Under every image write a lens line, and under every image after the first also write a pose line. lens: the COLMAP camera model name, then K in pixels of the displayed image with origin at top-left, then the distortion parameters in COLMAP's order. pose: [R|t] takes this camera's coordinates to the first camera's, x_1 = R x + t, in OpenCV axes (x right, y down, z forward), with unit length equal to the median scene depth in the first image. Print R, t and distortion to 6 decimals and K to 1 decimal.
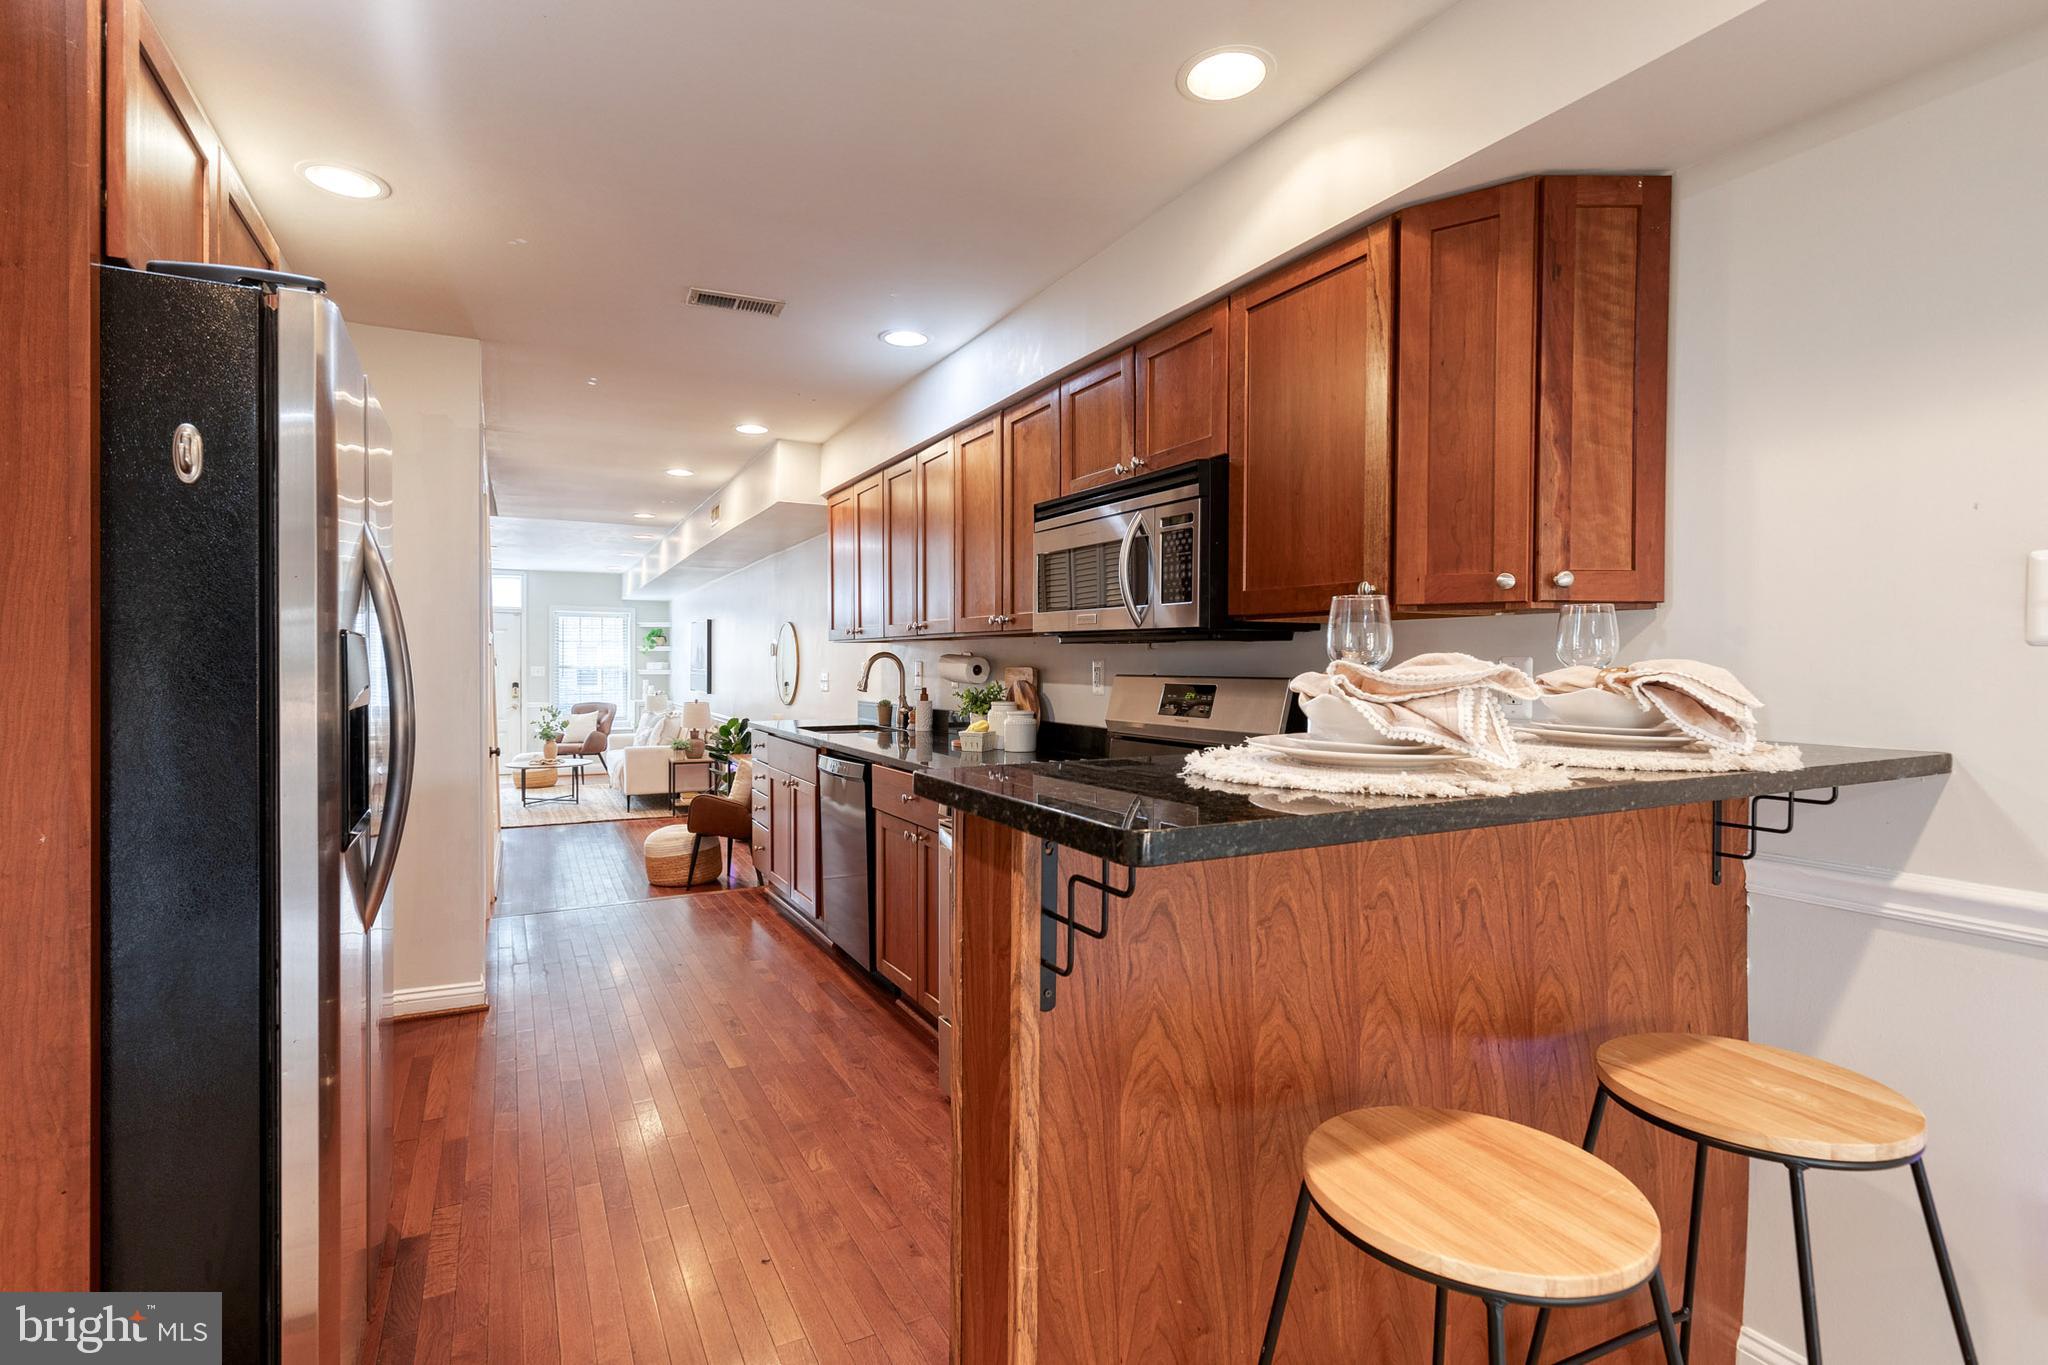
lens RADIAL K [[942.3, 0, 990.7], [0, 942.3, 673.5], [0, 0, 1]] dist [-0.001506, 0.000339]
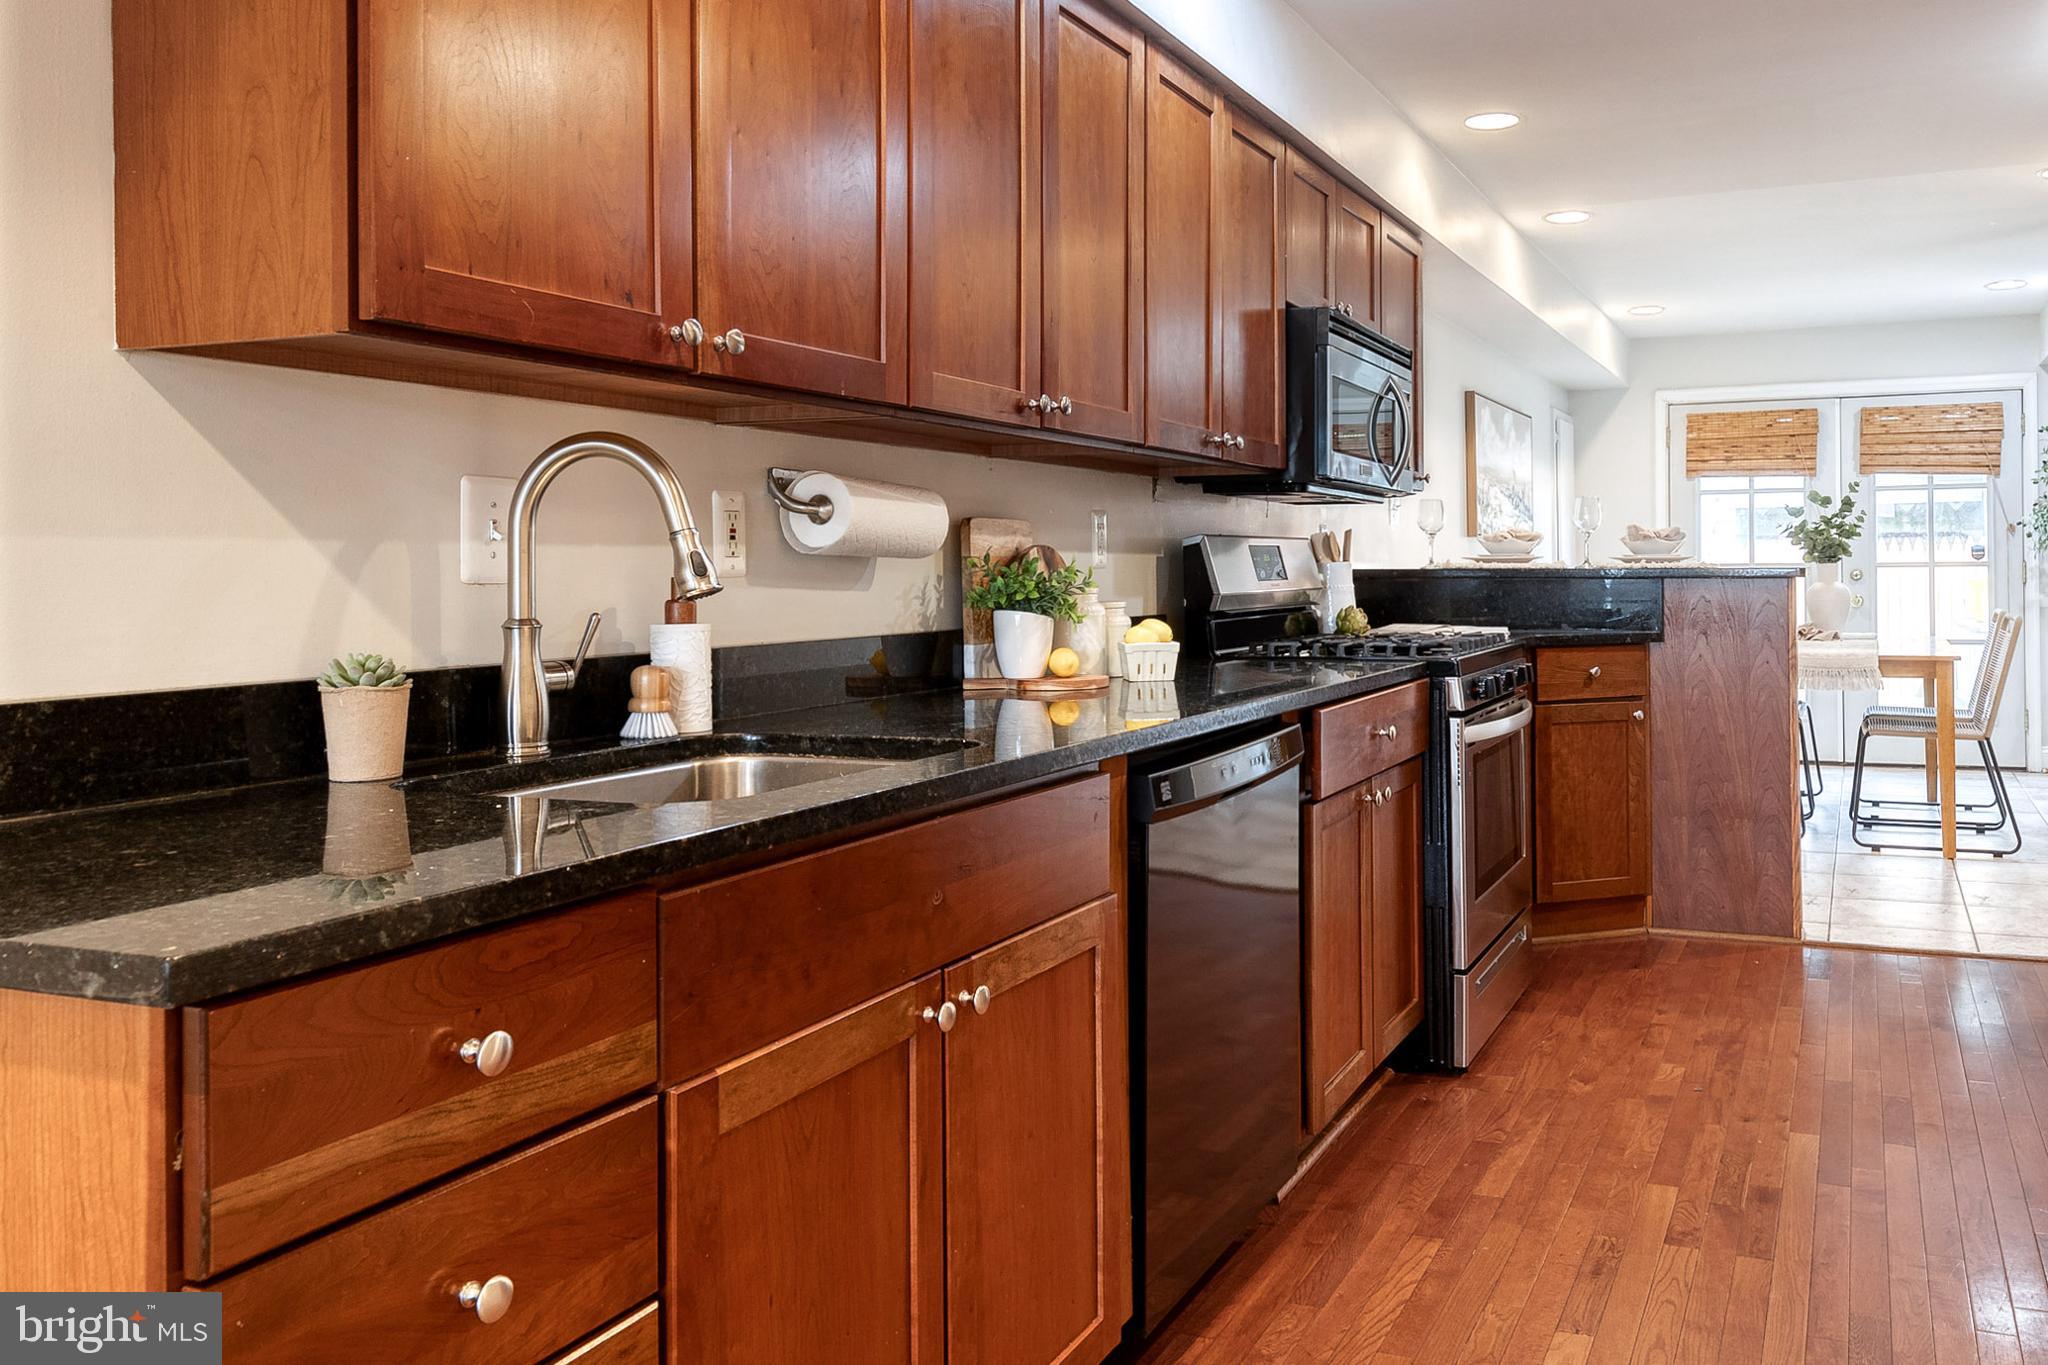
lens RADIAL K [[1586.5, 0, 1252.7], [0, 1586.5, 569.6], [0, 0, 1]] dist [0.015273, -0.005254]
pose [[-0.667900, 0.000101, 0.744251, -0.267155], [0.013734, 0.999831, 0.012189, 0.004904], [-0.744125, 0.018362, -0.667788, 0.590334]]
